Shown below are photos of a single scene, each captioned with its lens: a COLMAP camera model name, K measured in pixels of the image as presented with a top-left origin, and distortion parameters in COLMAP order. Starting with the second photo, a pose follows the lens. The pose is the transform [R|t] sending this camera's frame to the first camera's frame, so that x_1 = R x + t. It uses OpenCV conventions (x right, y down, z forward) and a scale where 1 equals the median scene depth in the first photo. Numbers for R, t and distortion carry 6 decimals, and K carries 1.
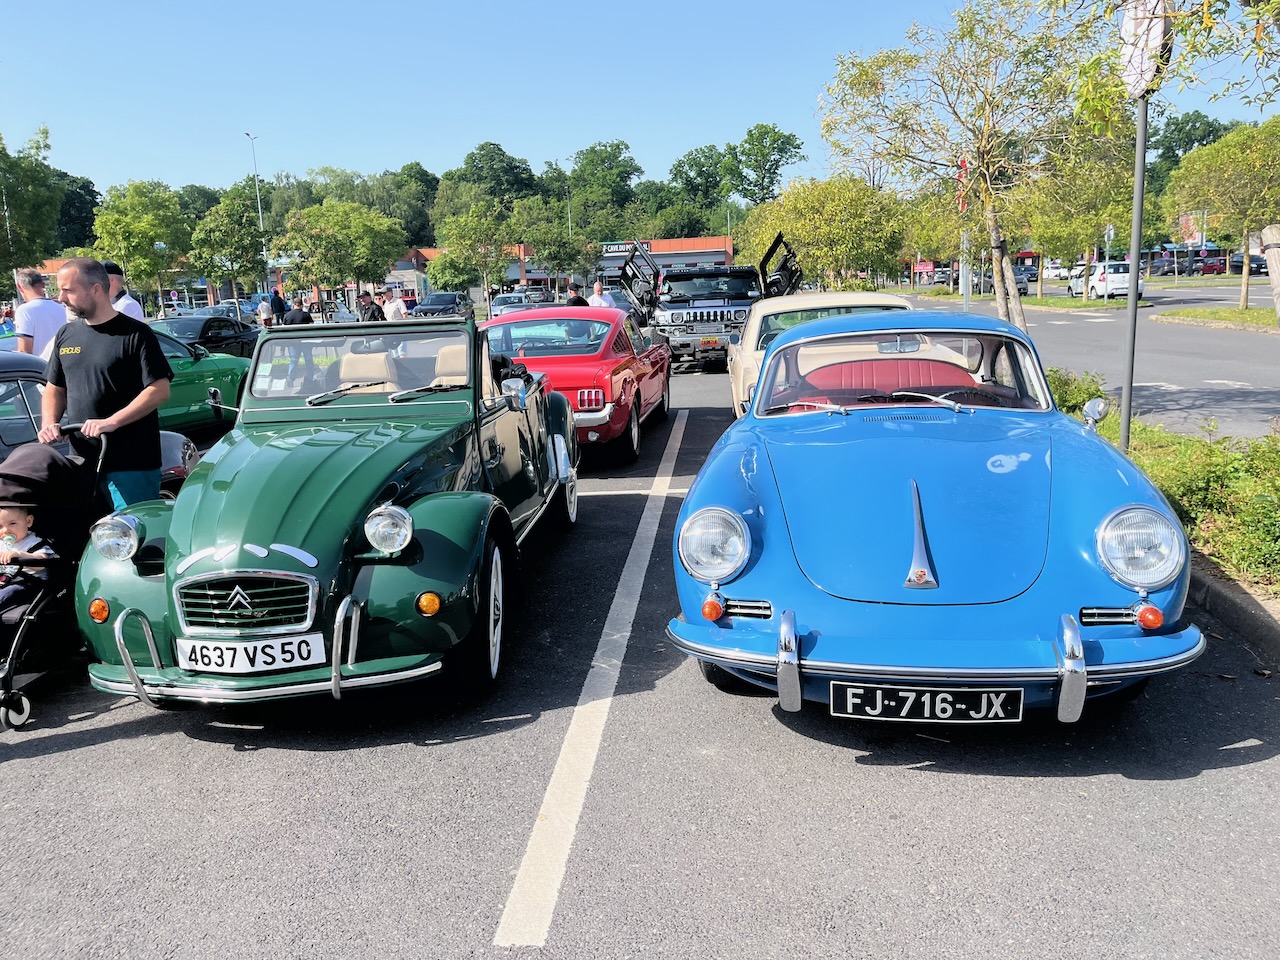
lens RADIAL K [[961.1, 0, 641.9], [0, 961.1, 484.4], [0, 0, 1]] dist [0.061661, -0.095093]
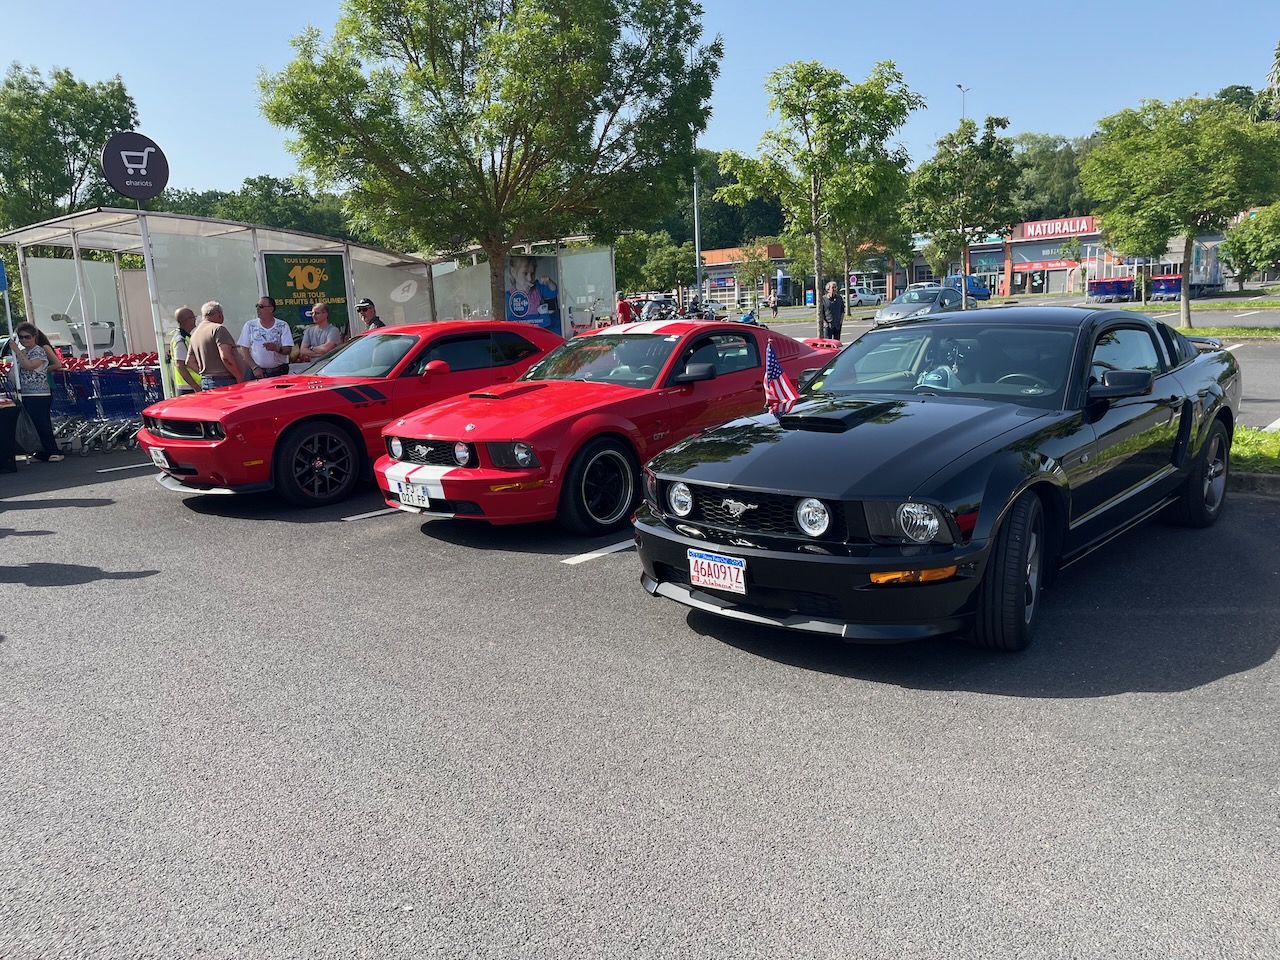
lens RADIAL K [[961.1, 0, 641.9], [0, 961.1, 484.4], [0, 0, 1]] dist [0.061661, -0.095093]
pose [[0.798781, 0.113087, -0.590898, -0.123156], [-0.104856, 0.993311, 0.048356, -0.040449], [0.592414, 0.023333, 0.805296, 0.230324]]
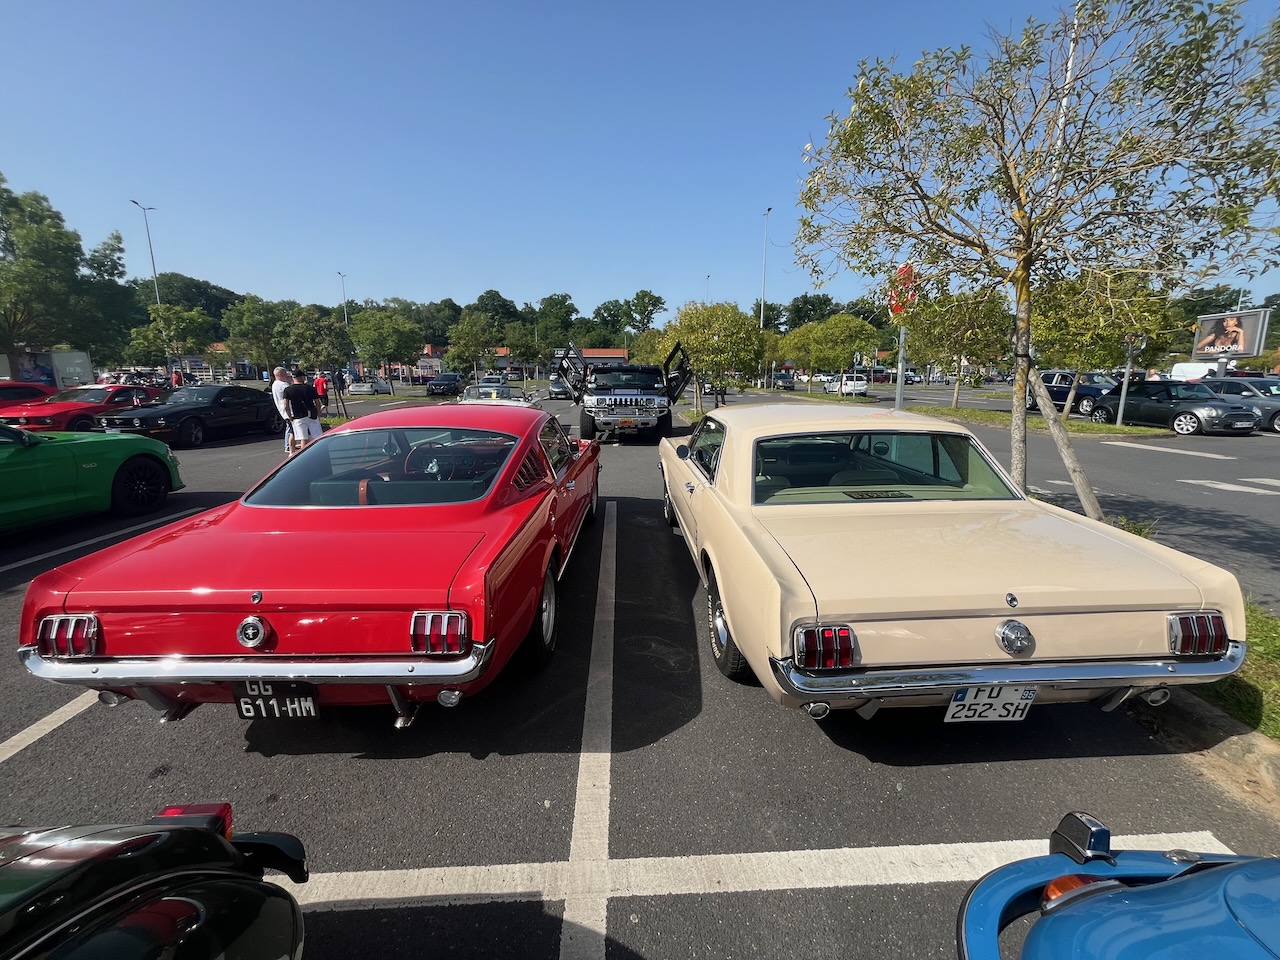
lens RADIAL K [[516.5, 0, 639.2], [0, 516.5, 476.7], [0, 0, 1]] dist [-0.002823, -0.000574]
pose [[0.992086, 0.021670, 0.123677, 0.001004], [-0.020534, 0.999735, -0.010447, -0.019078], [-0.123870, 0.007825, 0.992268, 0.087830]]
